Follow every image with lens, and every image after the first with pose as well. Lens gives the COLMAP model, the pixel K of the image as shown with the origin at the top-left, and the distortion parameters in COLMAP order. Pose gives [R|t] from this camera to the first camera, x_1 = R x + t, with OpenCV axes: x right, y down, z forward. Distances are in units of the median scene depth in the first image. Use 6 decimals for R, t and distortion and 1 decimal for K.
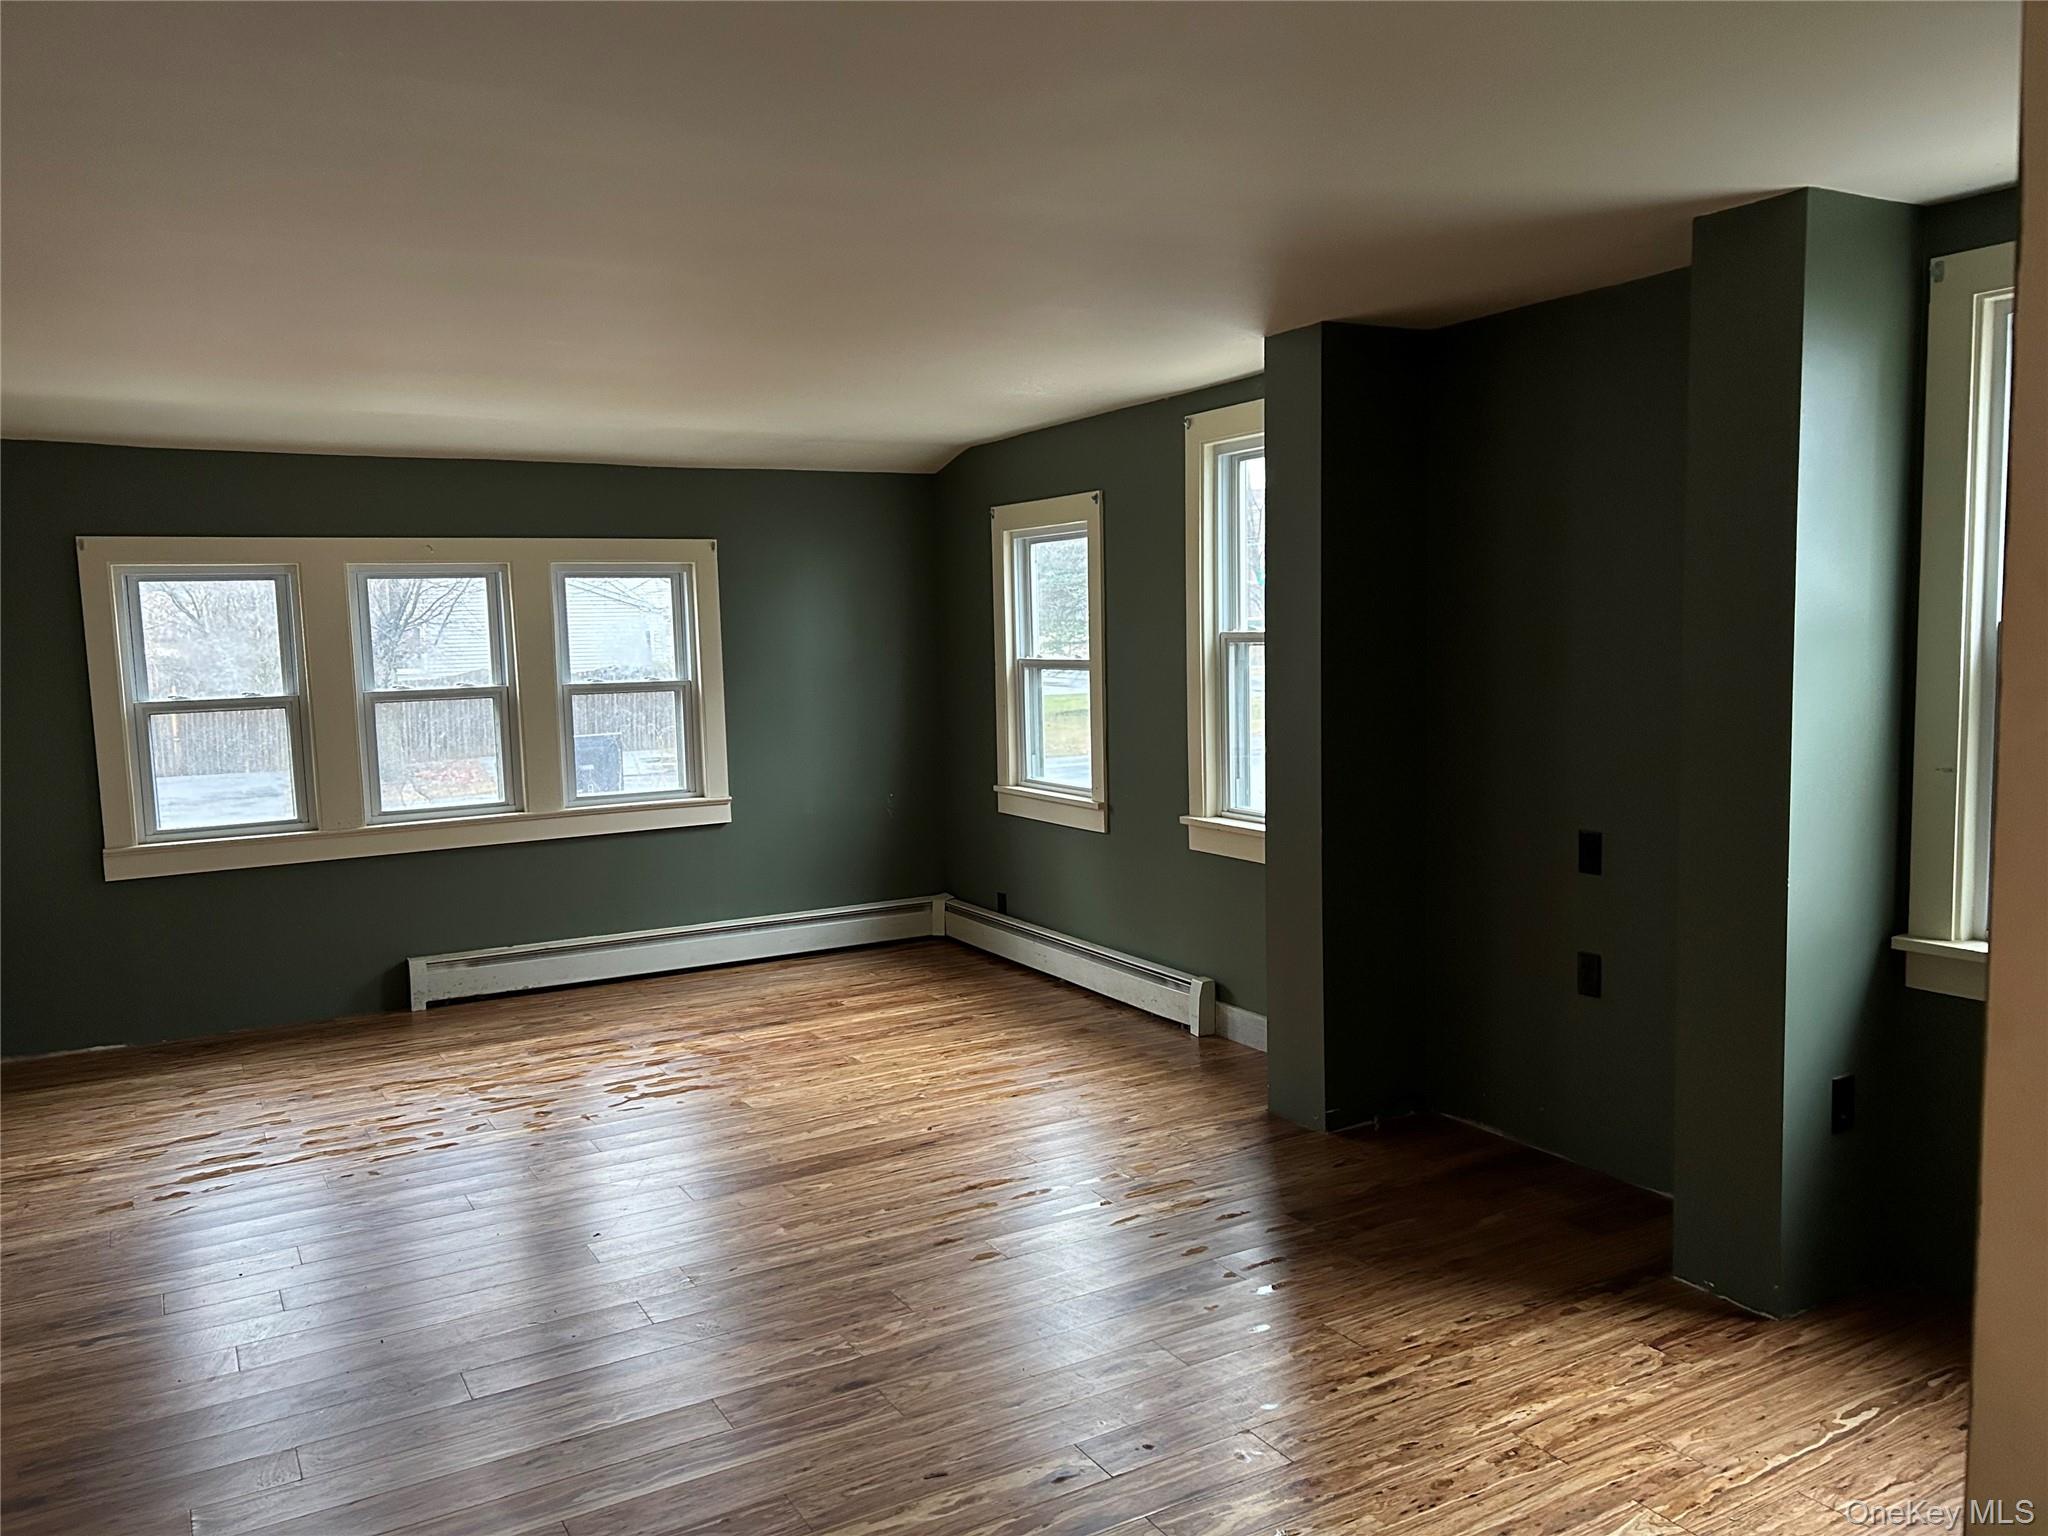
lens RADIAL K [[1525.3, 0, 1020.2], [0, 1525.3, 753.1], [0, 0, 1]] dist [0.044324, -0.046013]
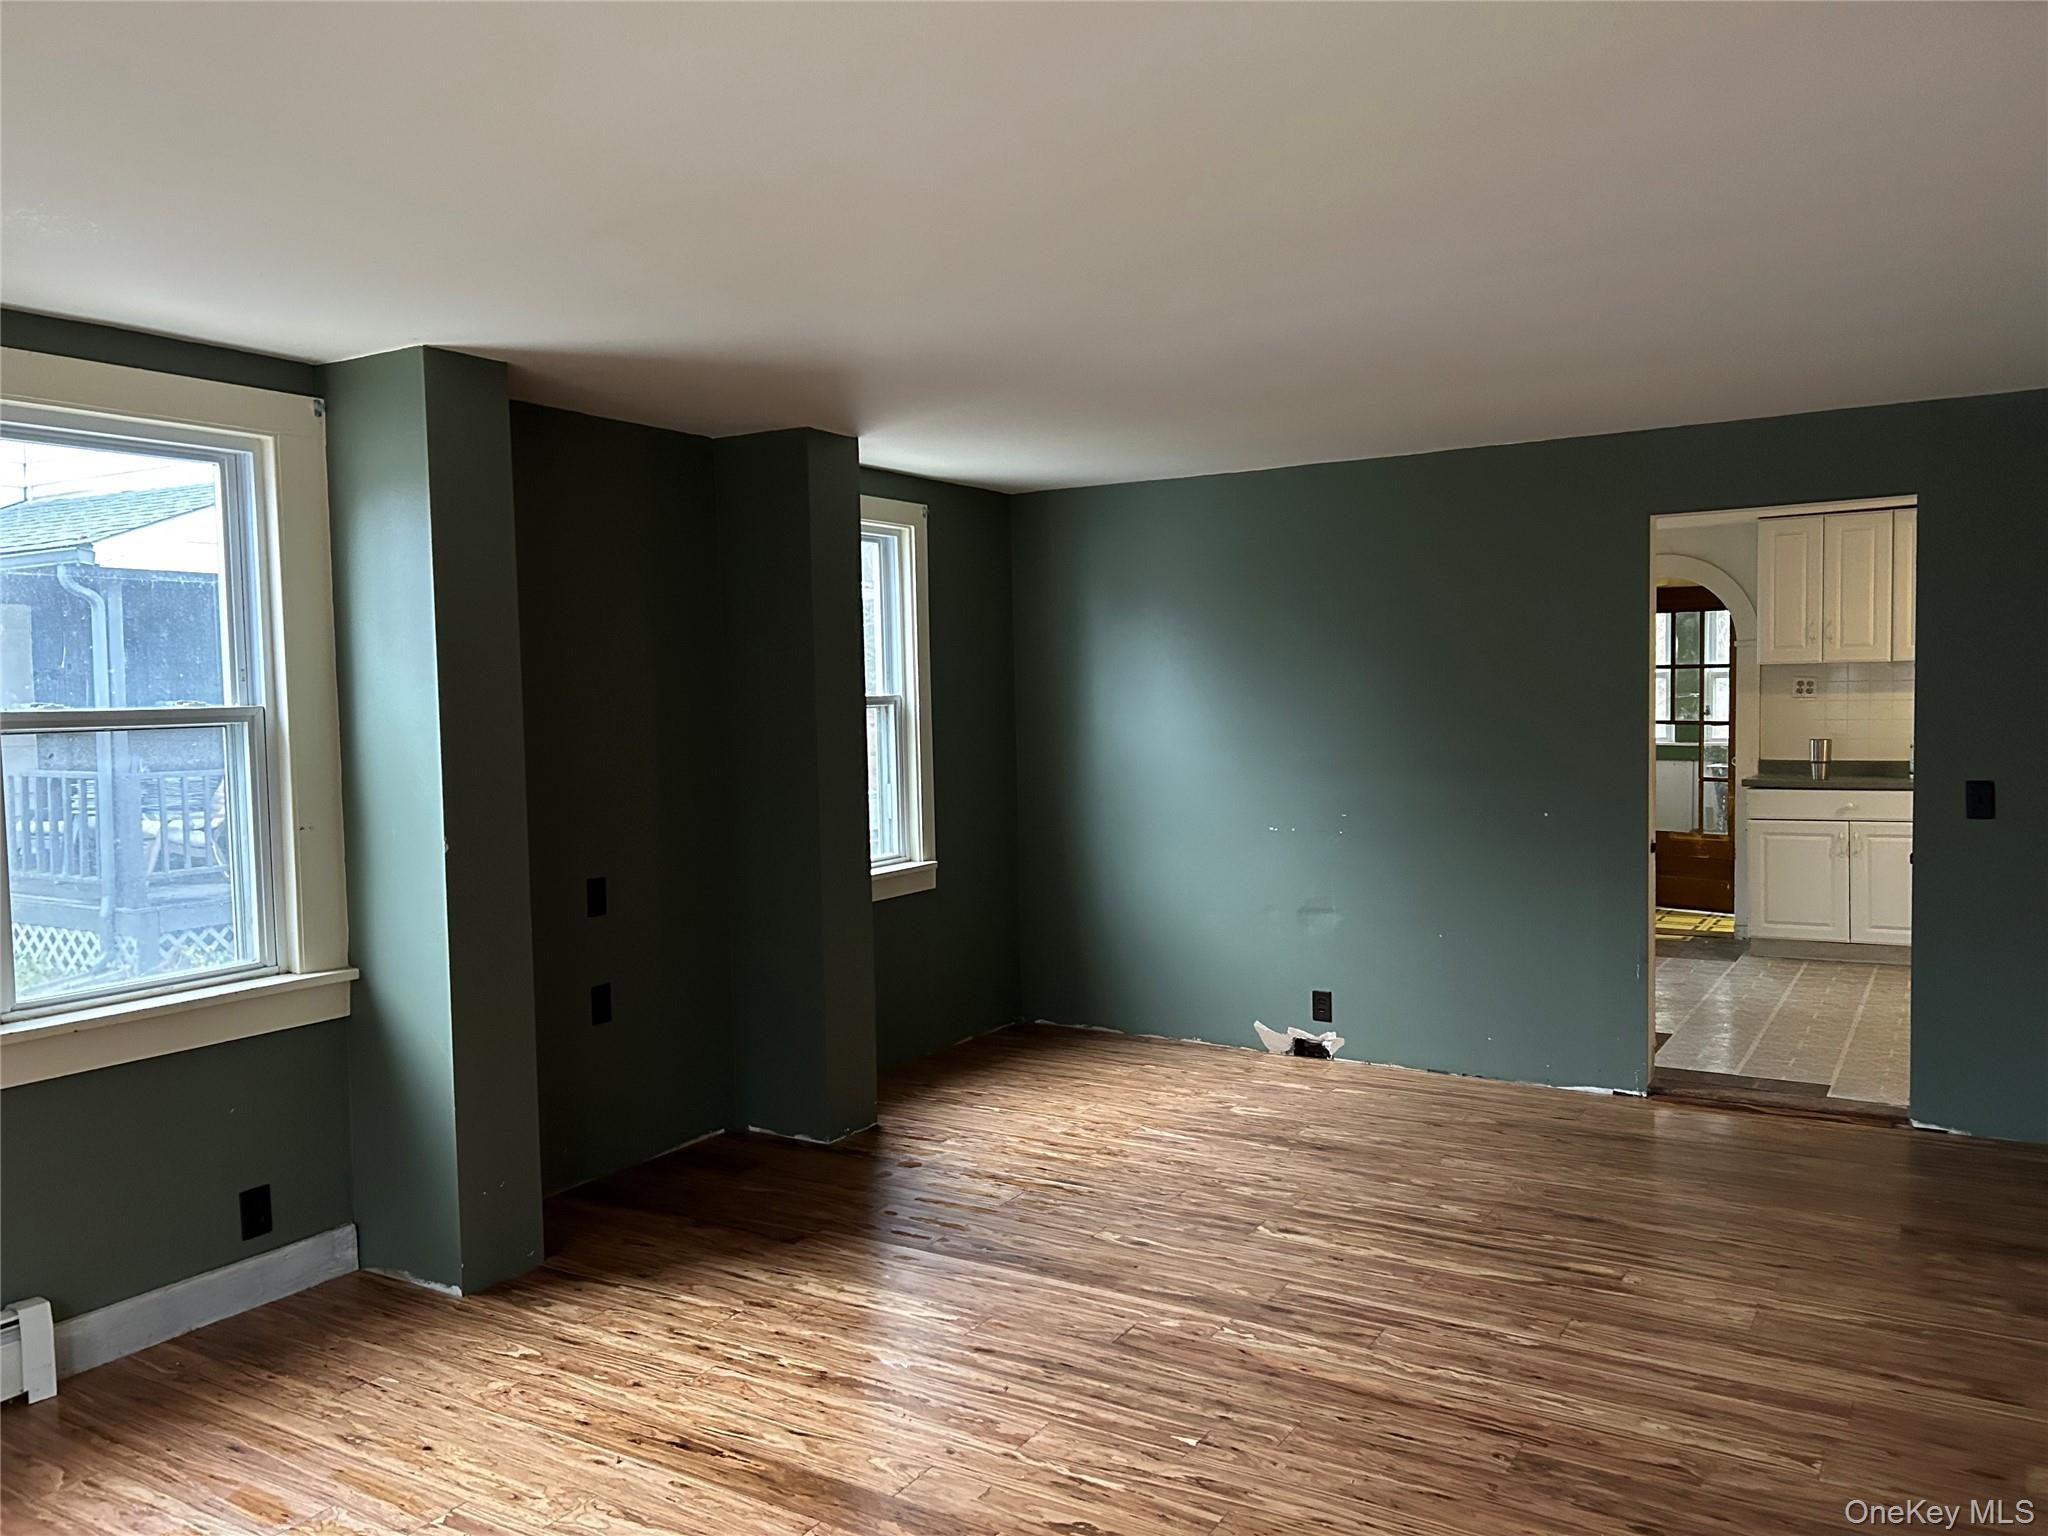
lens RADIAL K [[1525.3, 0, 1025.1], [0, 1525.3, 764.8], [0, 0, 1]] dist [0.044324, -0.046013]
pose [[-0.465037, -0.017485, 0.885119, -0.798285], [0.104528, 0.991727, 0.074510, -0.085610], [-0.879099, 0.127169, -0.459362, 1.251083]]
